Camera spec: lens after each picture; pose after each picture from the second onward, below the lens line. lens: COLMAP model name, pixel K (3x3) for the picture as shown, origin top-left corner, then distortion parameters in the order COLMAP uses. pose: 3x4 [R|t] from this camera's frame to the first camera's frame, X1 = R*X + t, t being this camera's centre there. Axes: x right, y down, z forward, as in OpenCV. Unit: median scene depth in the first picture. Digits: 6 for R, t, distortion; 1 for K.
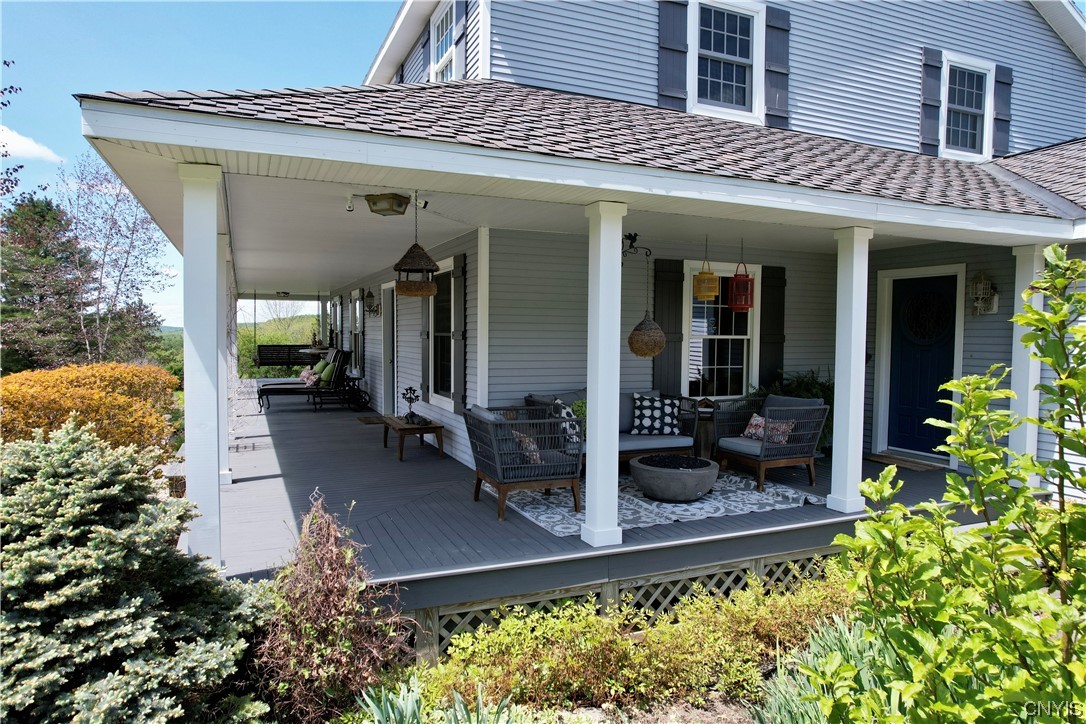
lens RADIAL K [[701.8, 0, 542.6], [0, 701.8, 357.7], [0, 0, 1]] dist [-0.044046, 0.018806]
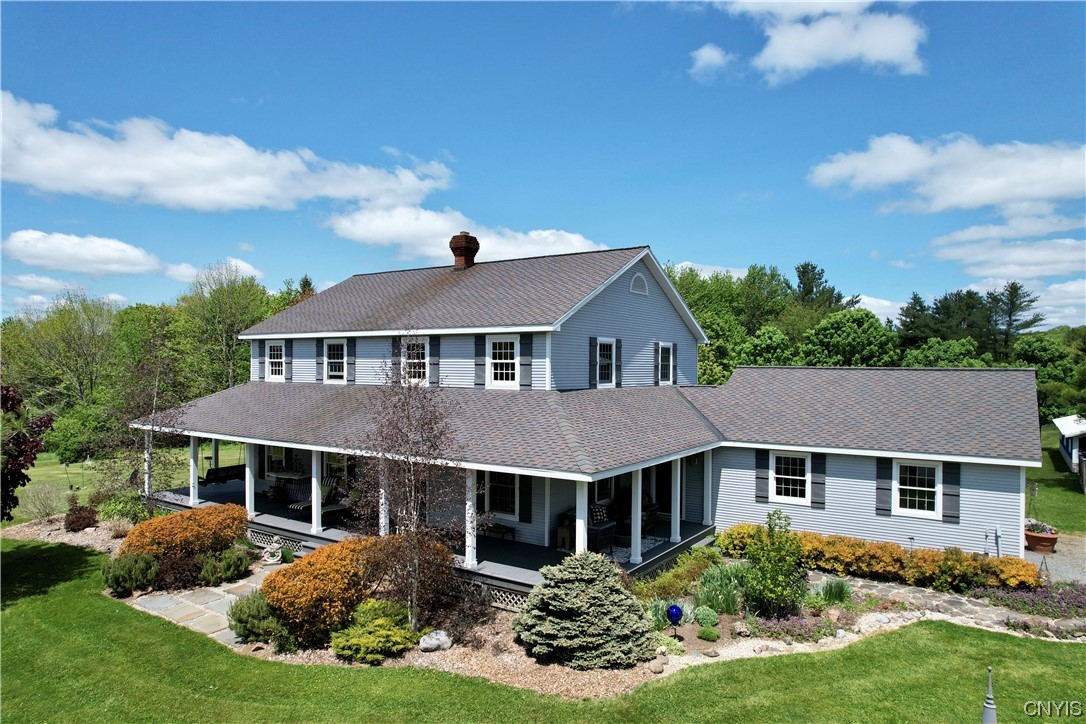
lens RADIAL K [[701.8, 0, 544.1], [0, 701.8, 361.3], [0, 0, 1]] dist [-0.044046, 0.018806]
pose [[0.835262, -0.000526, 0.549851, -1.145655], [0.018456, 0.999463, -0.027081, -0.332235], [-0.549542, 0.032768, 0.834823, -0.852758]]
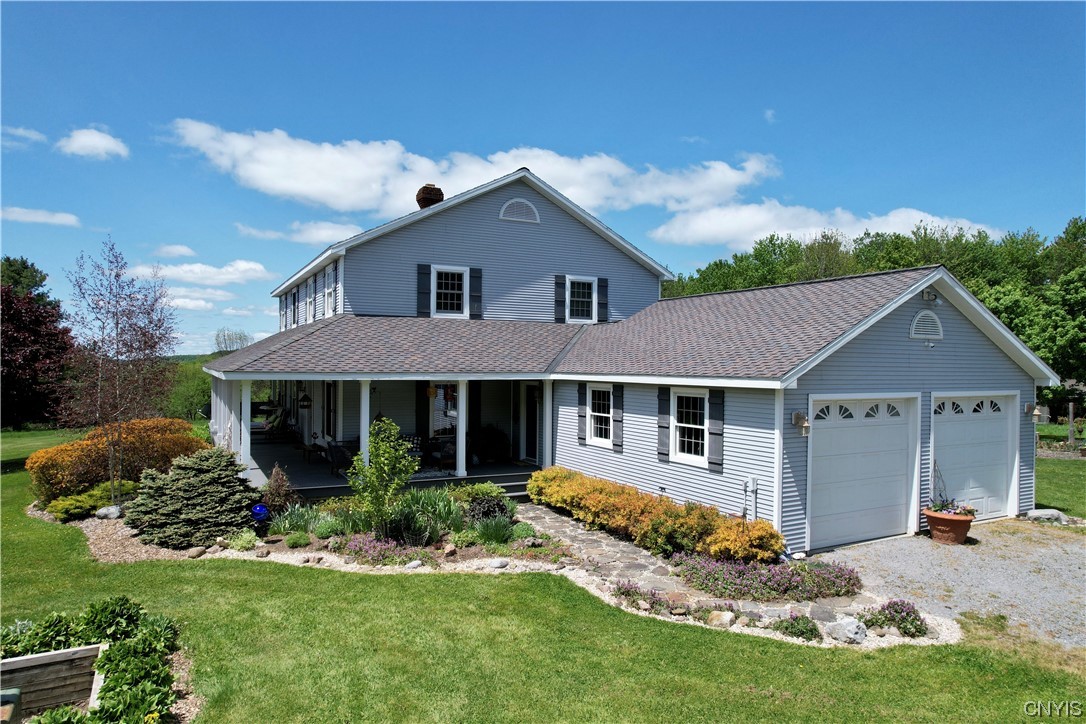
lens RADIAL K [[701.8, 0, 543.3], [0, 701.8, 364.7], [0, 0, 1]] dist [-0.044046, 0.018806]
pose [[0.997495, -0.000806, 0.070739, 0.365189], [0.003300, 0.999377, -0.035148, -0.088931], [-0.070667, 0.035293, 0.996875, -1.237042]]
